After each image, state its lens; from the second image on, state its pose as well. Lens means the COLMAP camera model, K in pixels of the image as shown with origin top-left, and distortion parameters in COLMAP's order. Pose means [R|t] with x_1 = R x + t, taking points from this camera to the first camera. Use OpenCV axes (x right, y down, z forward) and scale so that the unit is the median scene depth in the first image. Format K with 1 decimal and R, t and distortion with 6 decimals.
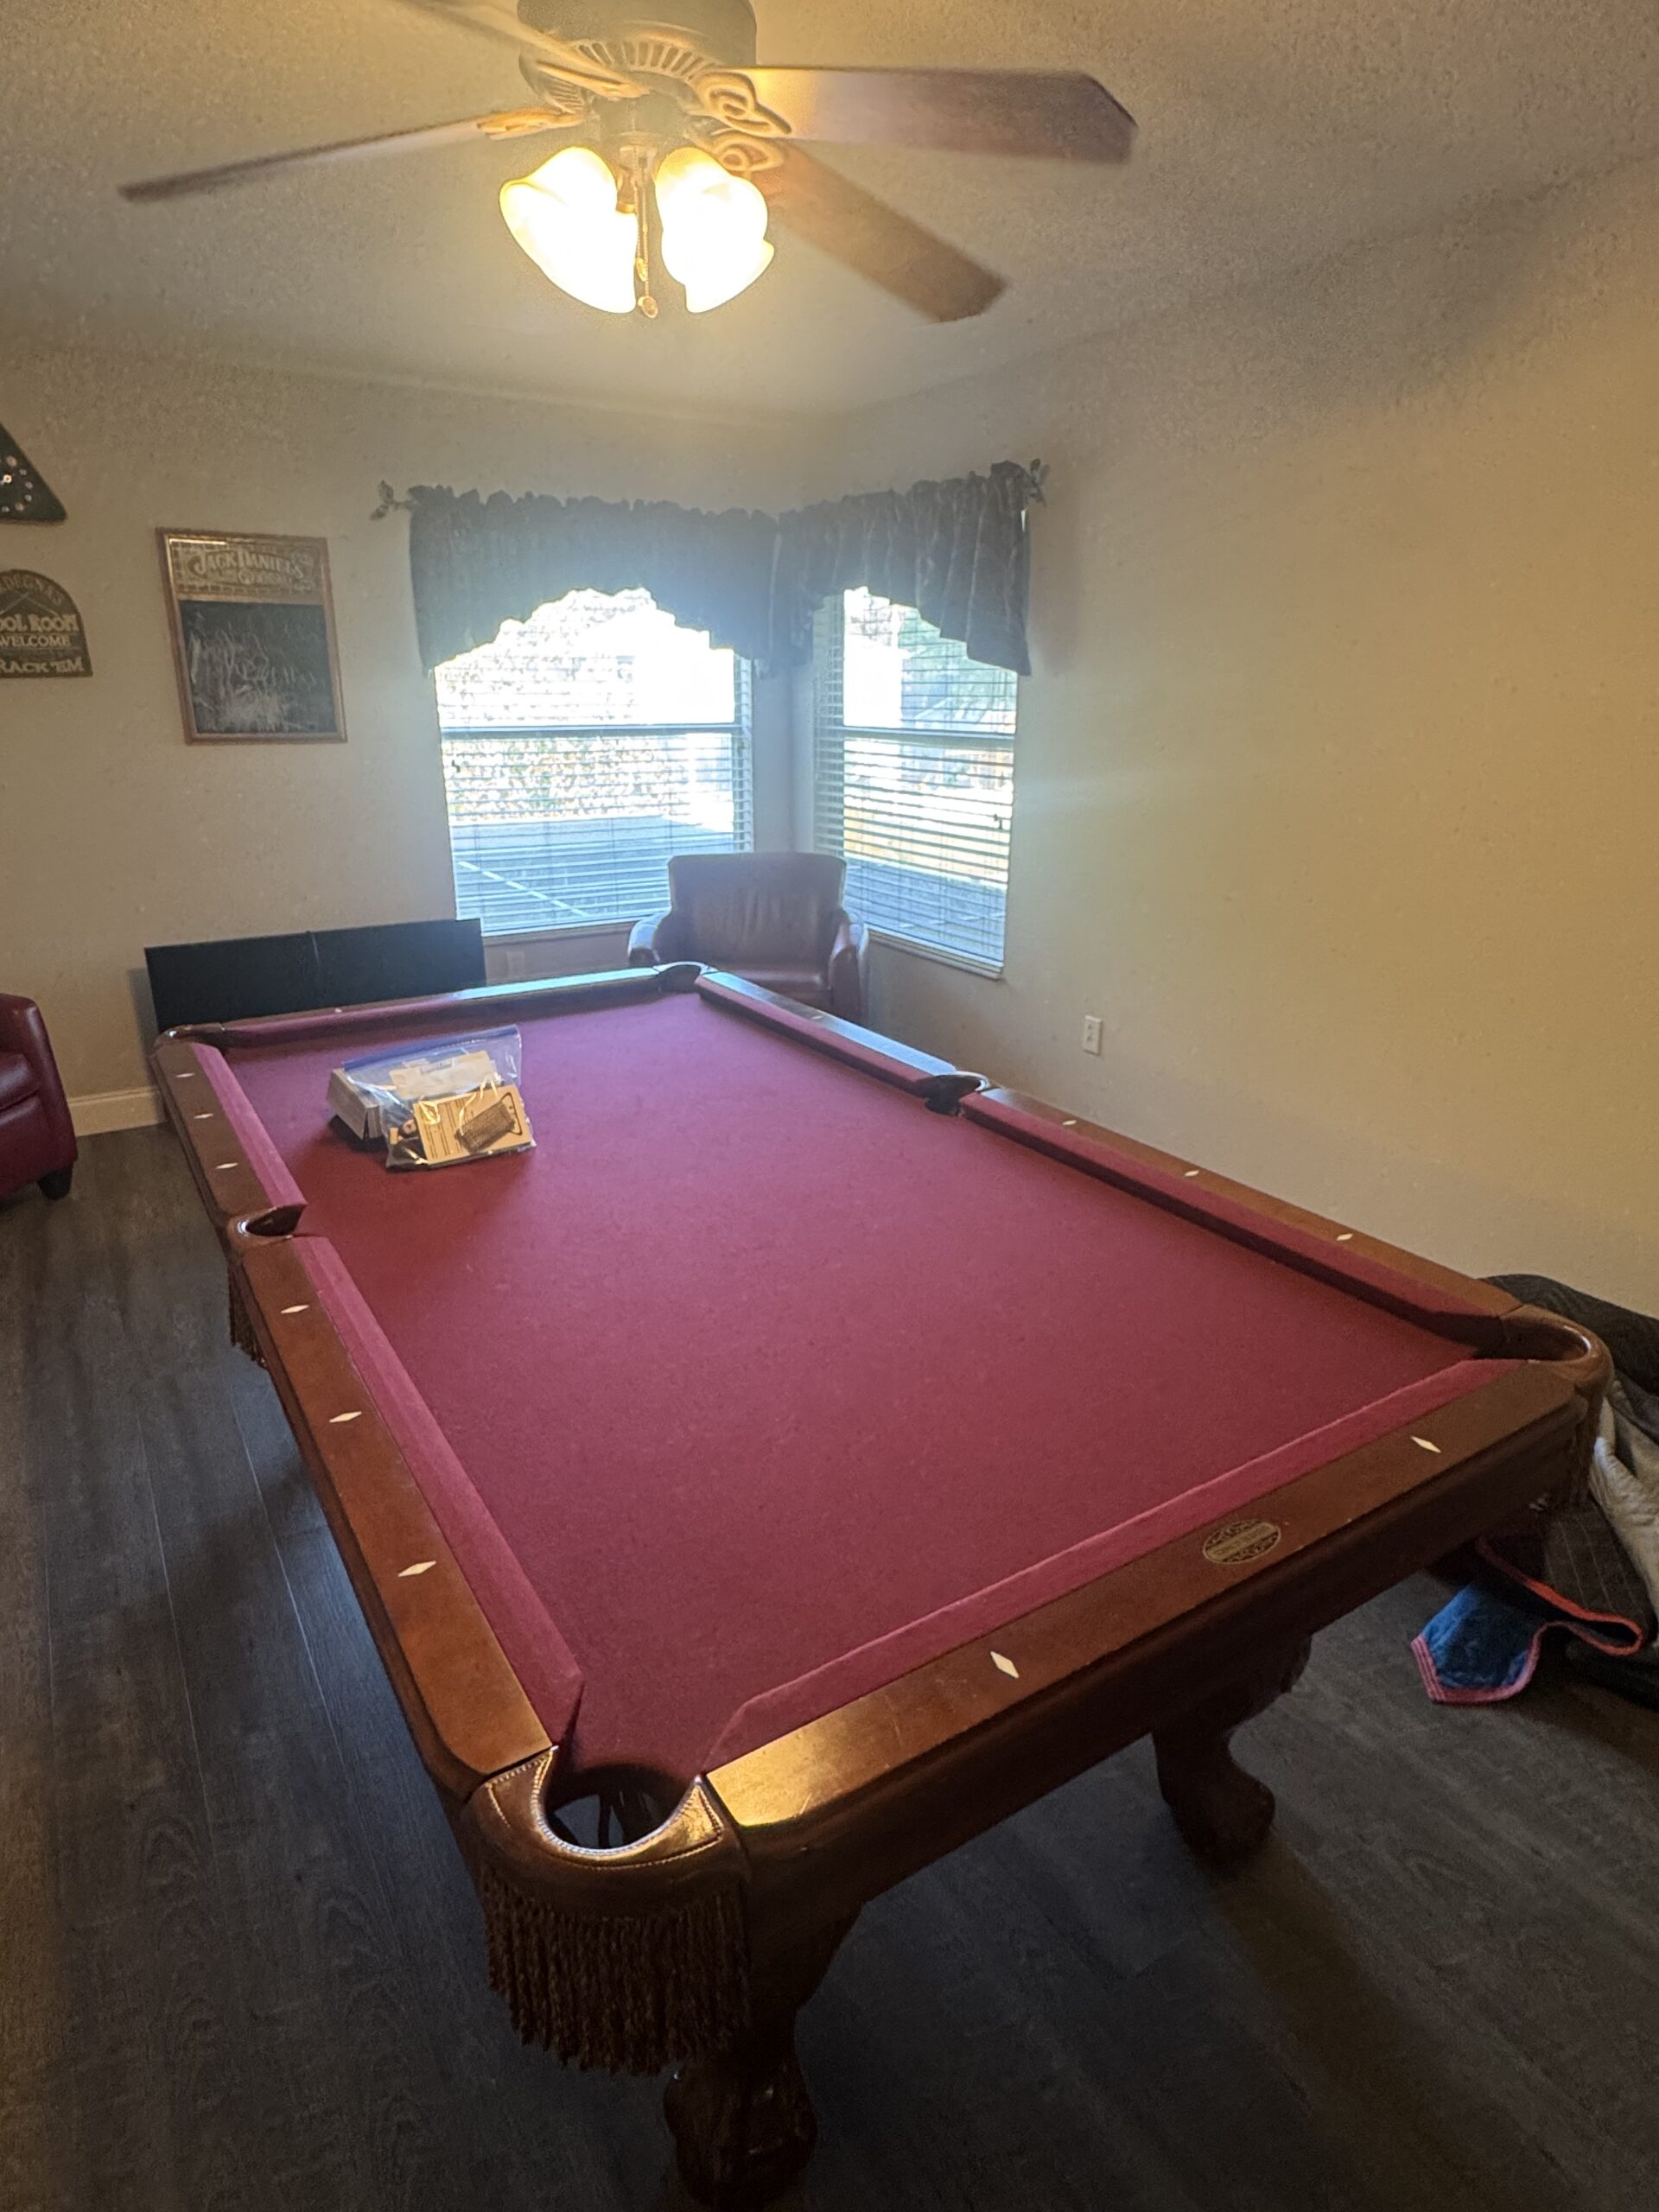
lens RADIAL K [[1241.5, 0, 832.7], [0, 1241.5, 1100.1], [0, 0, 1]] dist [-0.006796, 0.002431]
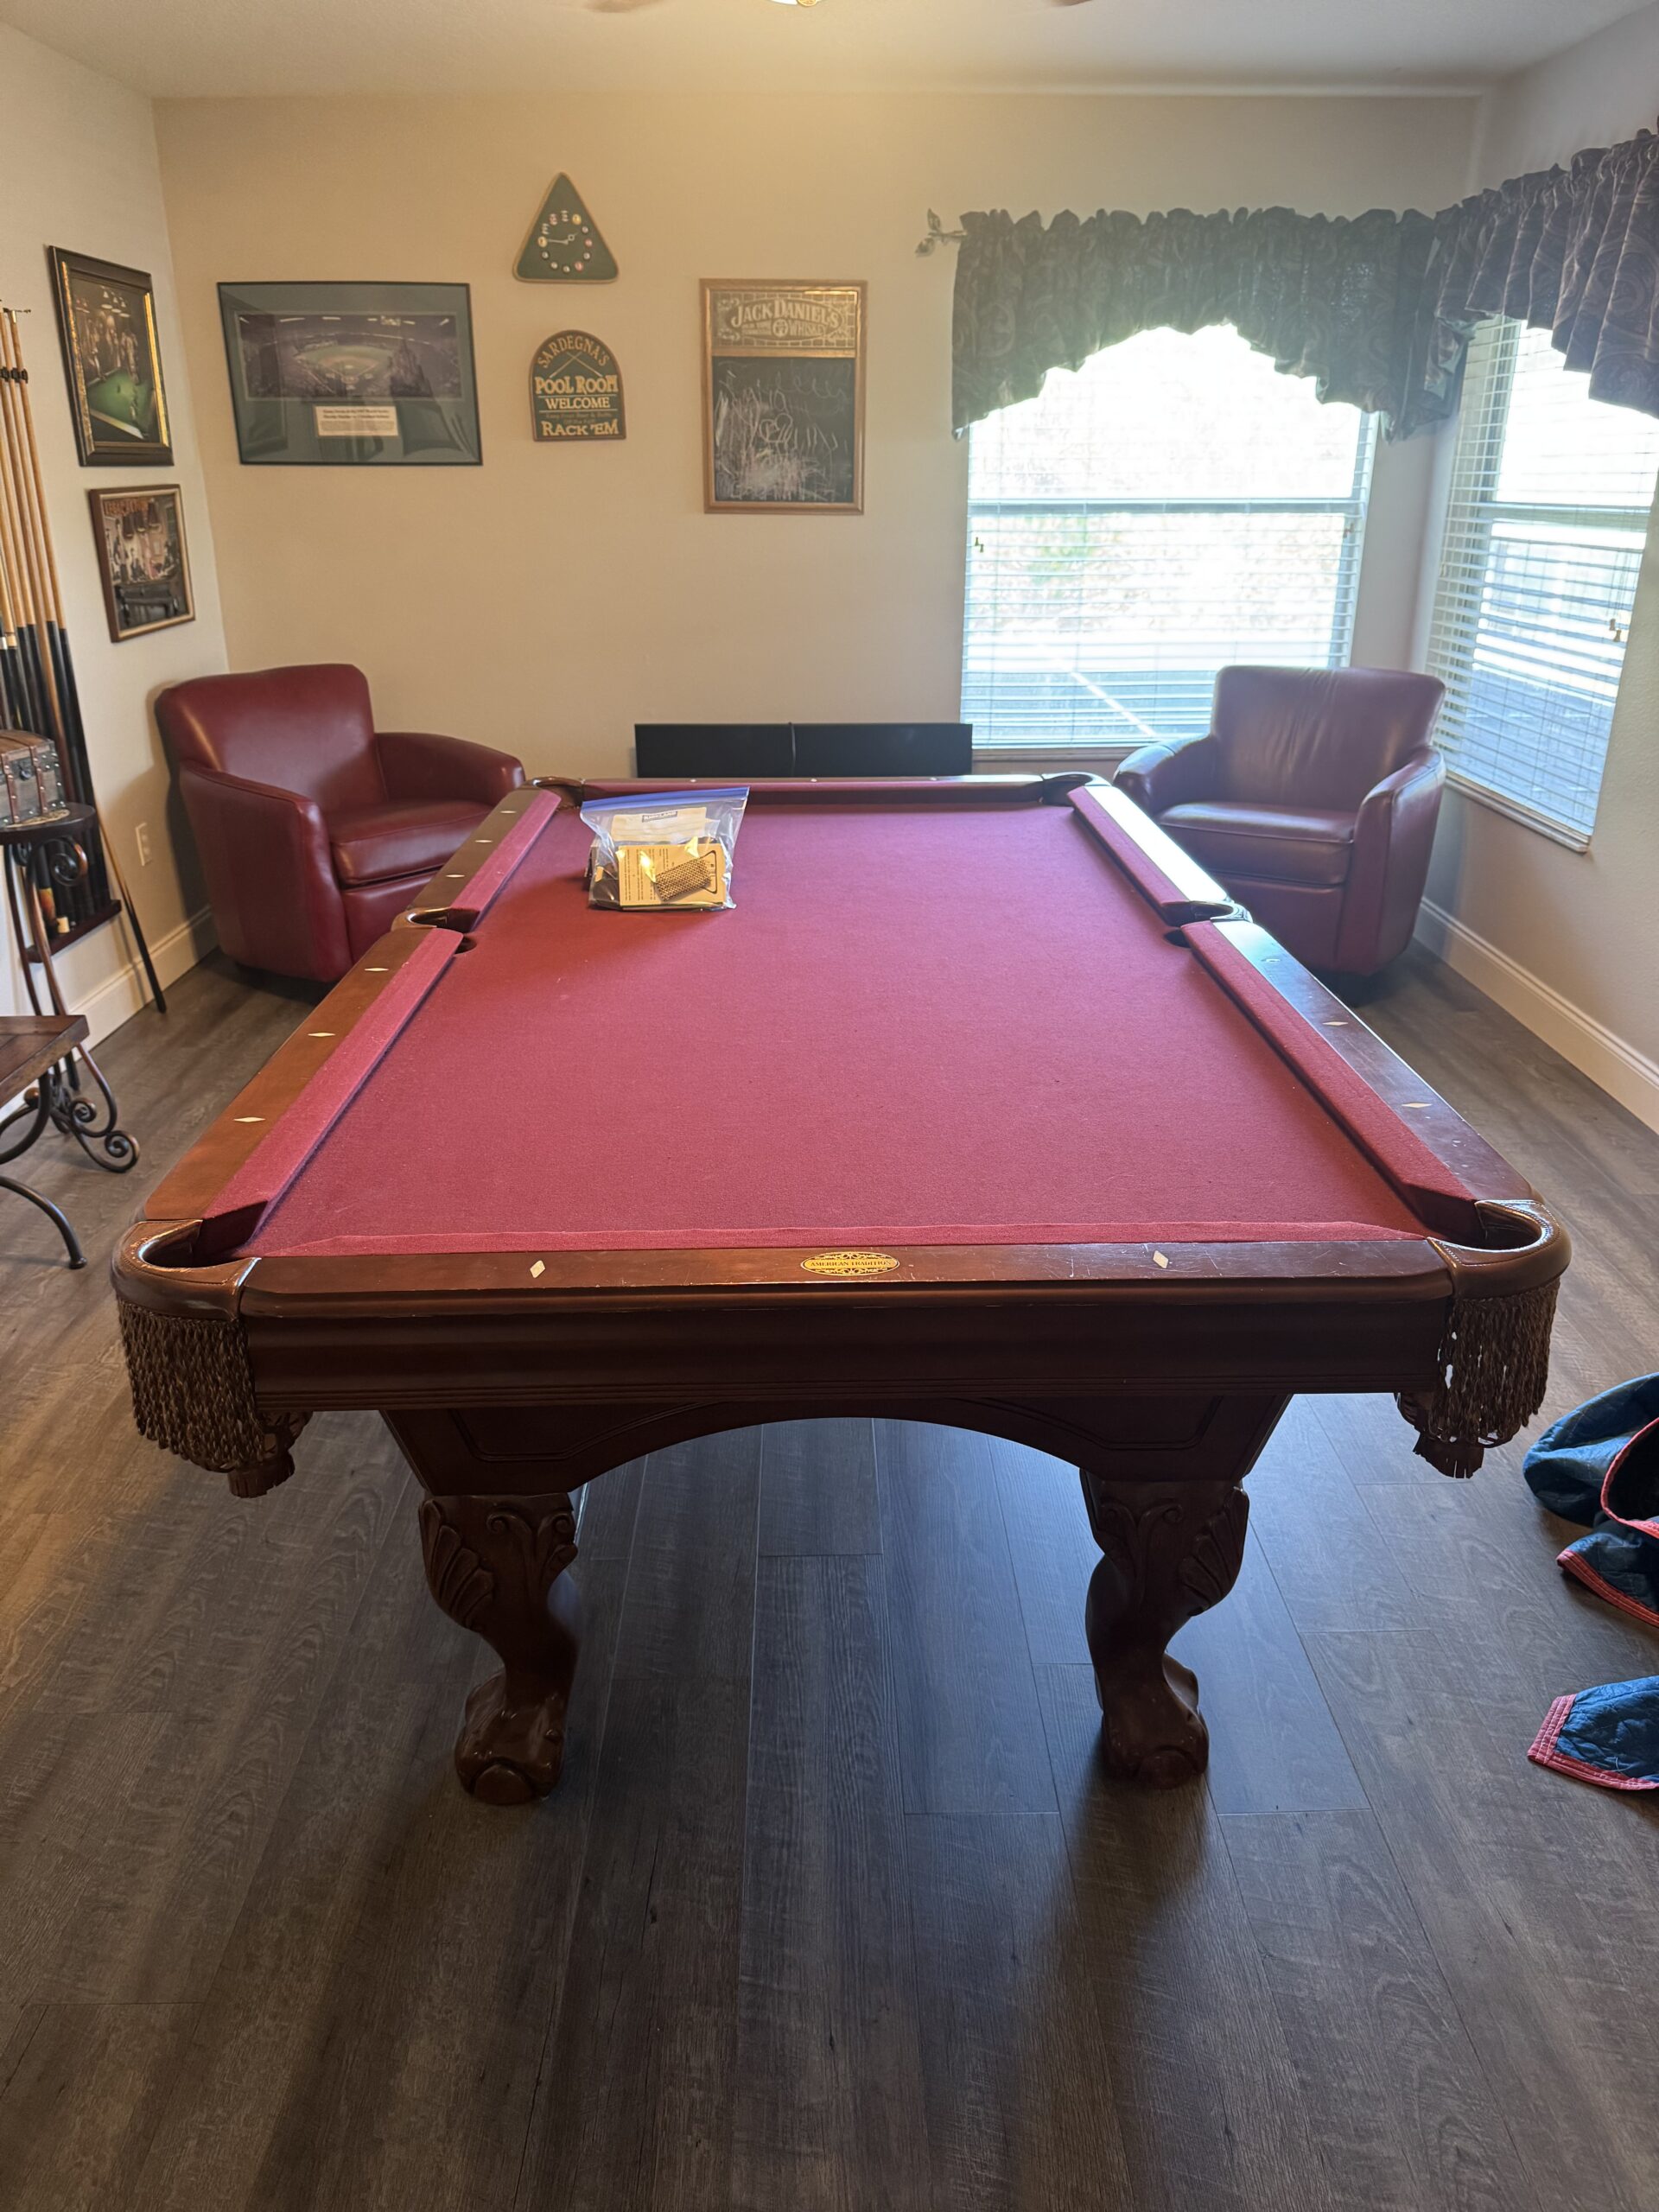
lens RADIAL K [[1571.0, 0, 829.5], [0, 1571.0, 1106.0], [0, 0, 1]] dist [0.021179, -0.037693]
pose [[0.861100, 0.186724, -0.472907, 0.223236], [-0.158726, 0.982361, 0.098860, 0.028224], [0.483025, -0.010066, 0.875549, -0.024724]]
